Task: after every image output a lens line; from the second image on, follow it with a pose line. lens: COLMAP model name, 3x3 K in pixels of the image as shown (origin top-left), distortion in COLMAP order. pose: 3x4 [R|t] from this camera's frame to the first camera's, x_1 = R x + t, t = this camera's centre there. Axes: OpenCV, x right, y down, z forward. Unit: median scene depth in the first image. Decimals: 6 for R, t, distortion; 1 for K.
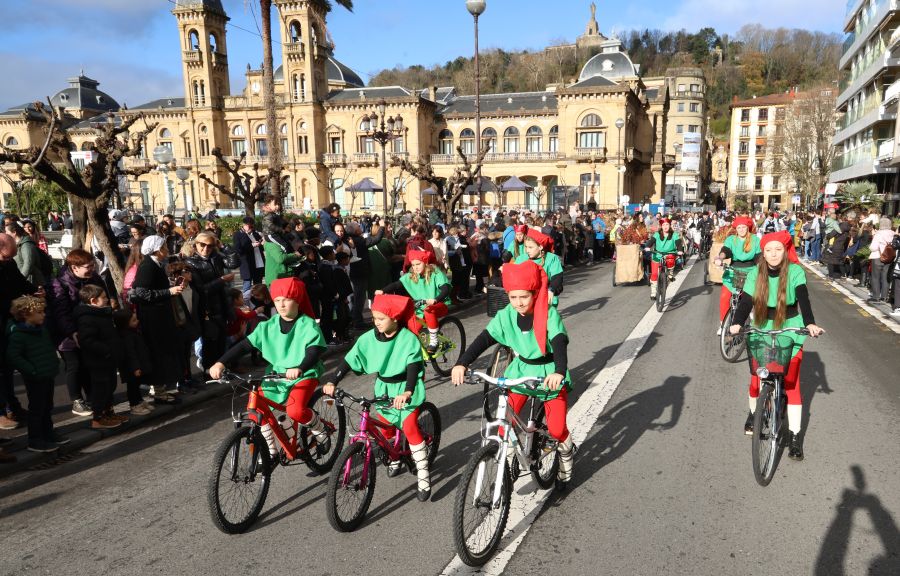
lens RADIAL K [[669.8, 0, 499.9], [0, 669.8, 321.9], [0, 0, 1]] dist [0.016105, -0.000214]
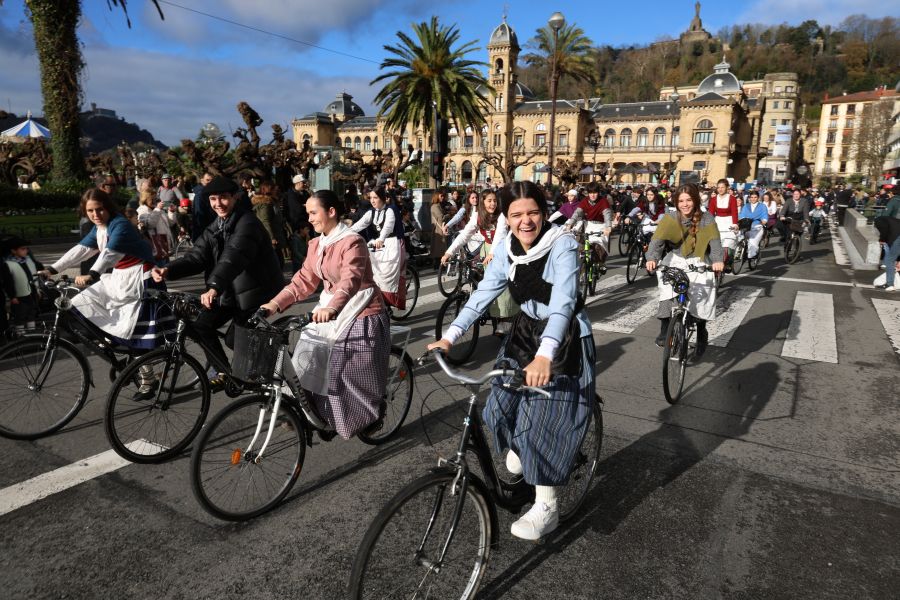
lens RADIAL K [[600.9, 0, 452.0], [0, 600.9, 293.3], [0, 0, 1]] dist [0.014621, 0.001955]
pose [[0.975315, 0.056077, -0.213579, -0.067991], [-0.053260, 0.998401, 0.018927, 0.046024], [0.214299, -0.007084, 0.976743, -0.267955]]
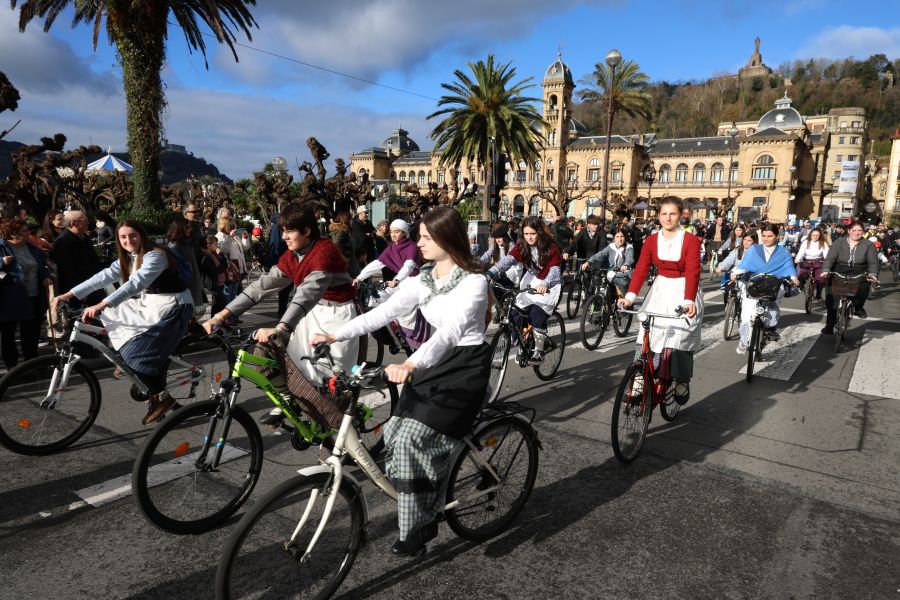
lens RADIAL K [[601.7, 0, 449.6], [0, 601.7, 299.2], [0, 0, 1]] dist [0.008737, 0.003955]
pose [[0.952459, 0.067711, -0.297047, -0.069439], [-0.077427, 0.996776, -0.021051, 0.048090], [0.294664, 0.043049, 0.954631, -0.273836]]
